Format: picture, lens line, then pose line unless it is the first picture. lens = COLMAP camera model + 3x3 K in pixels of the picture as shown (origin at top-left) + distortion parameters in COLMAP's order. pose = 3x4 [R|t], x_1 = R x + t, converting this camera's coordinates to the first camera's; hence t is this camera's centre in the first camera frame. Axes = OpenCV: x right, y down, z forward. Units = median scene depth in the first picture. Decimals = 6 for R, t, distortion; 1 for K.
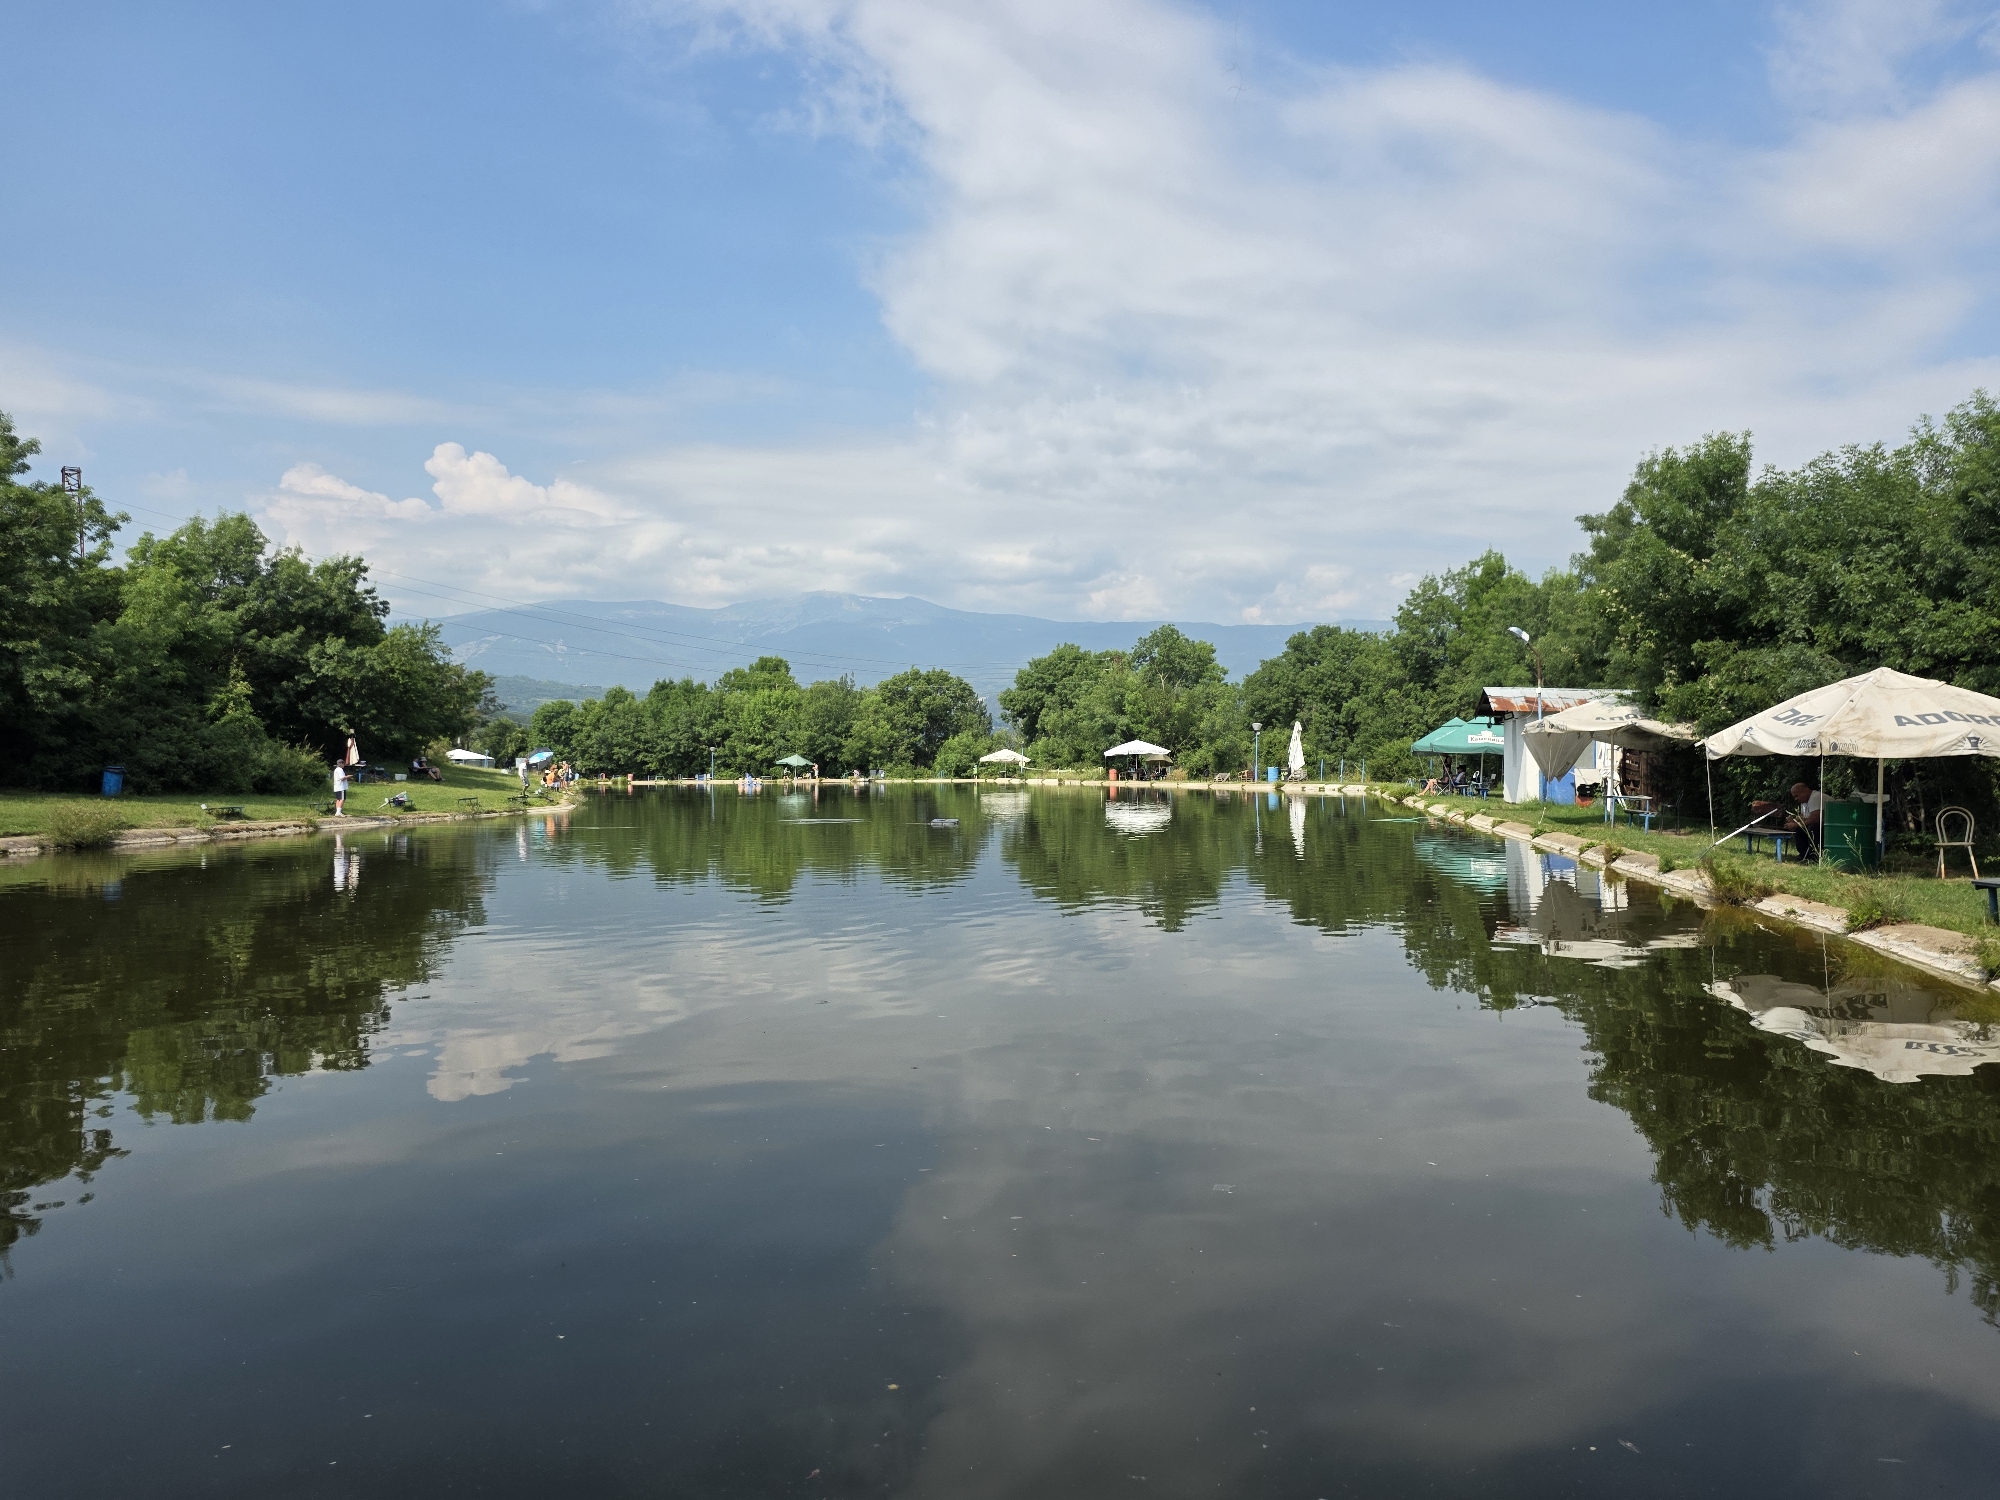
lens RADIAL K [[1312.9, 0, 1020.3], [0, 1312.9, 717.9], [0, 0, 1]] dist [0.055452, -0.054234]
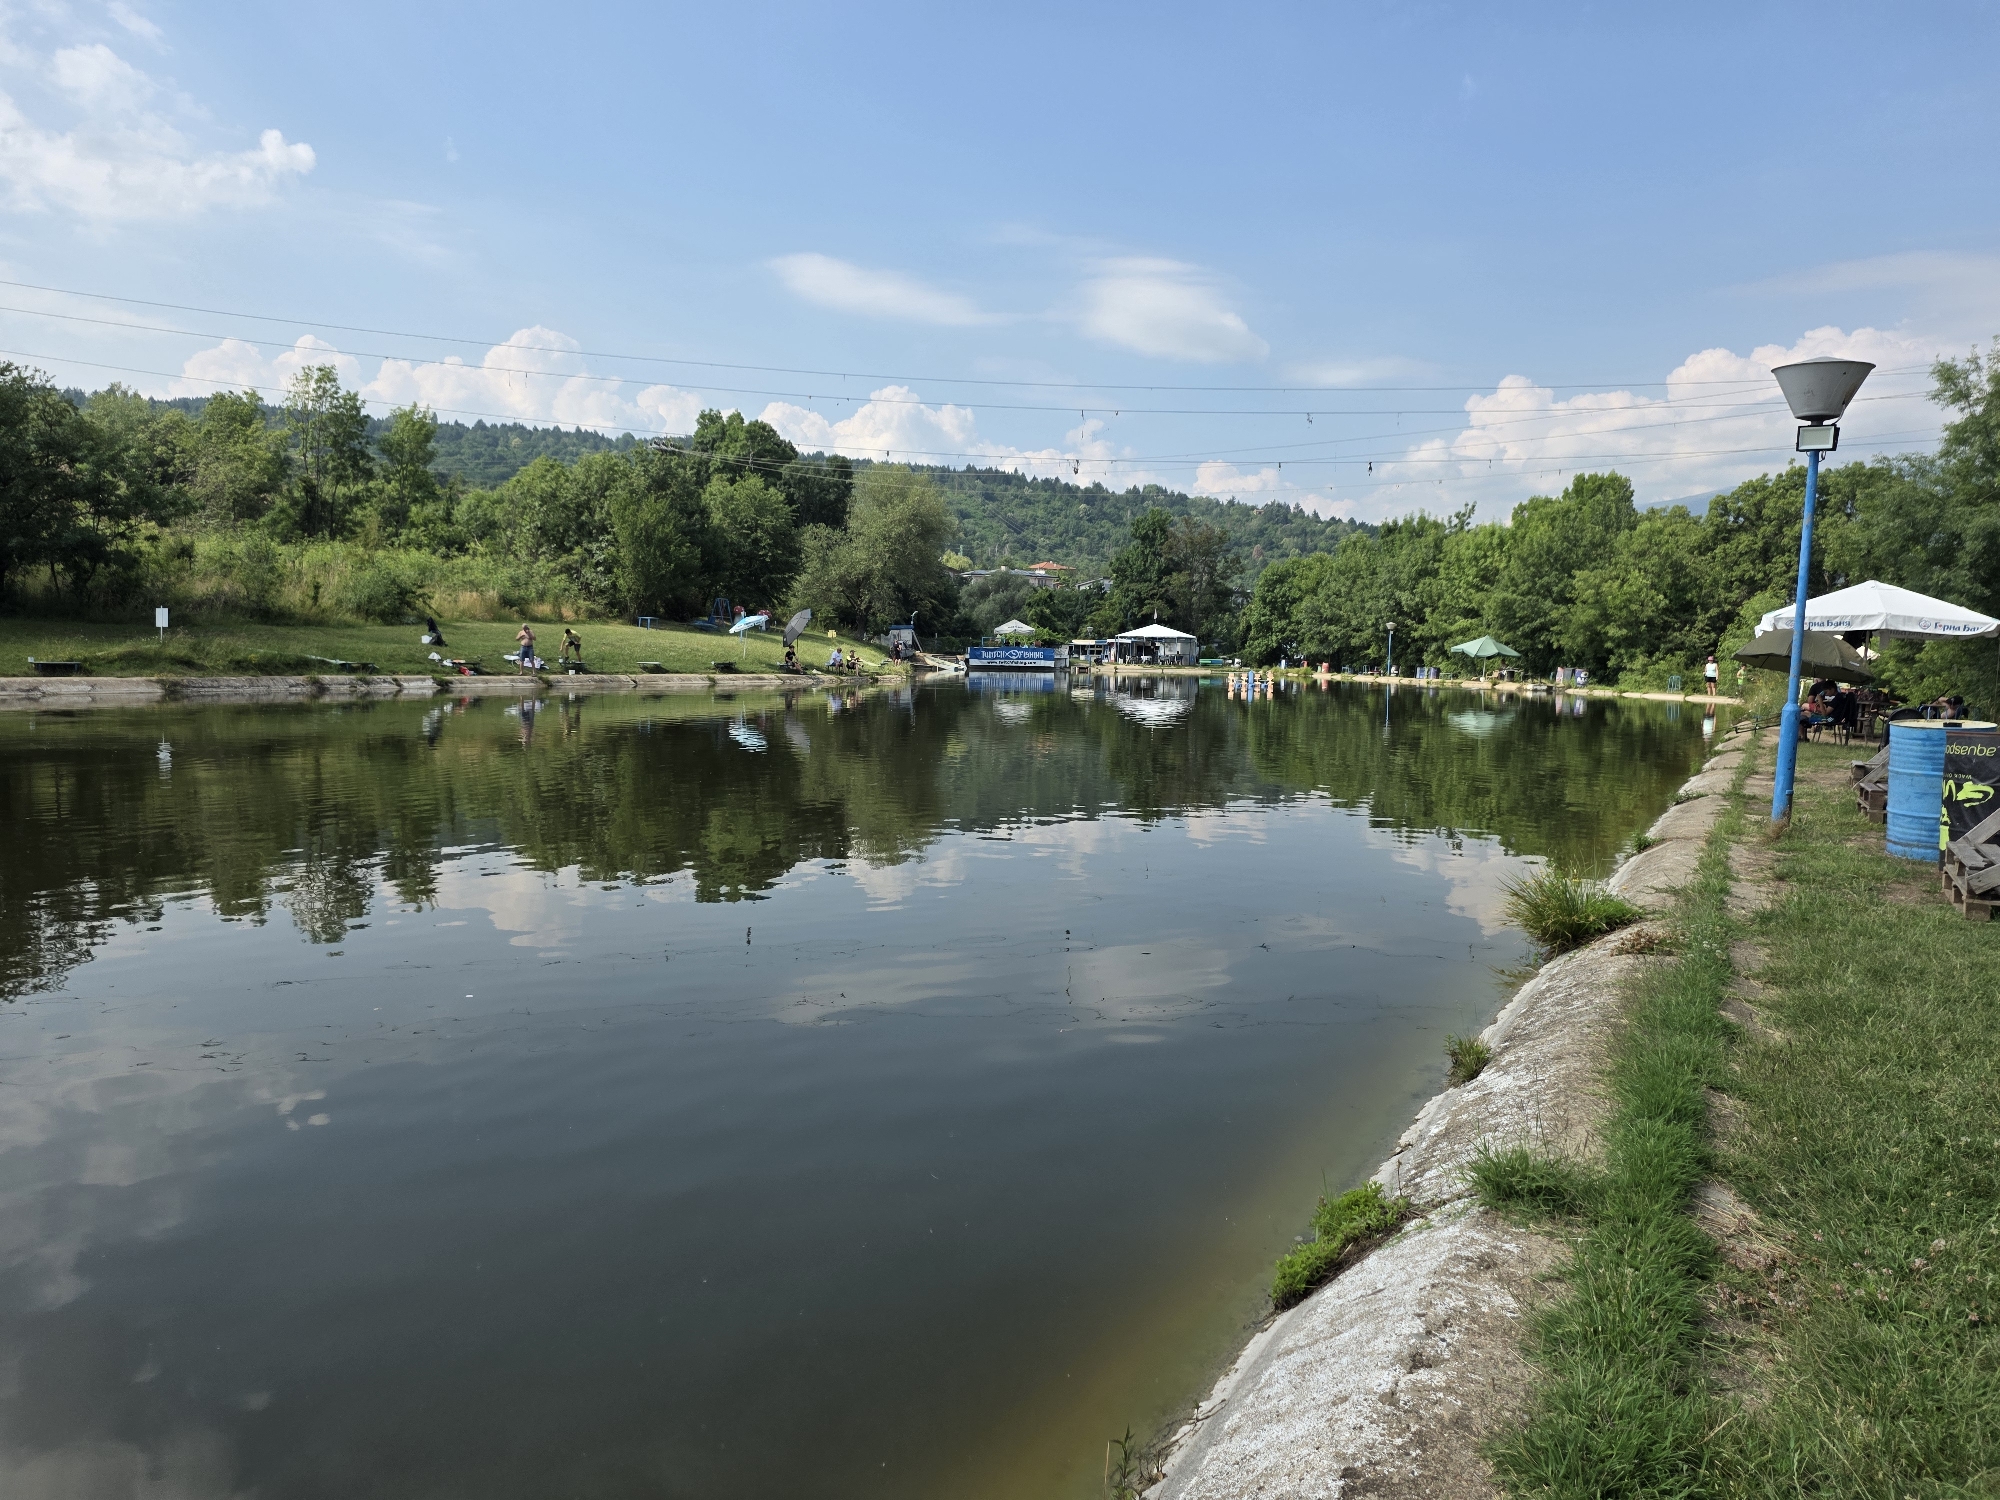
lens RADIAL K [[1312.9, 0, 988.9], [0, 1312.9, 746.1], [0, 0, 1]] dist [0.055452, -0.054234]
pose [[0.633942, 0.082994, -0.768914, 0.127279], [-0.002396, 0.994431, 0.105360, 0.015914], [0.773377, -0.064950, 0.630611, 0.485793]]
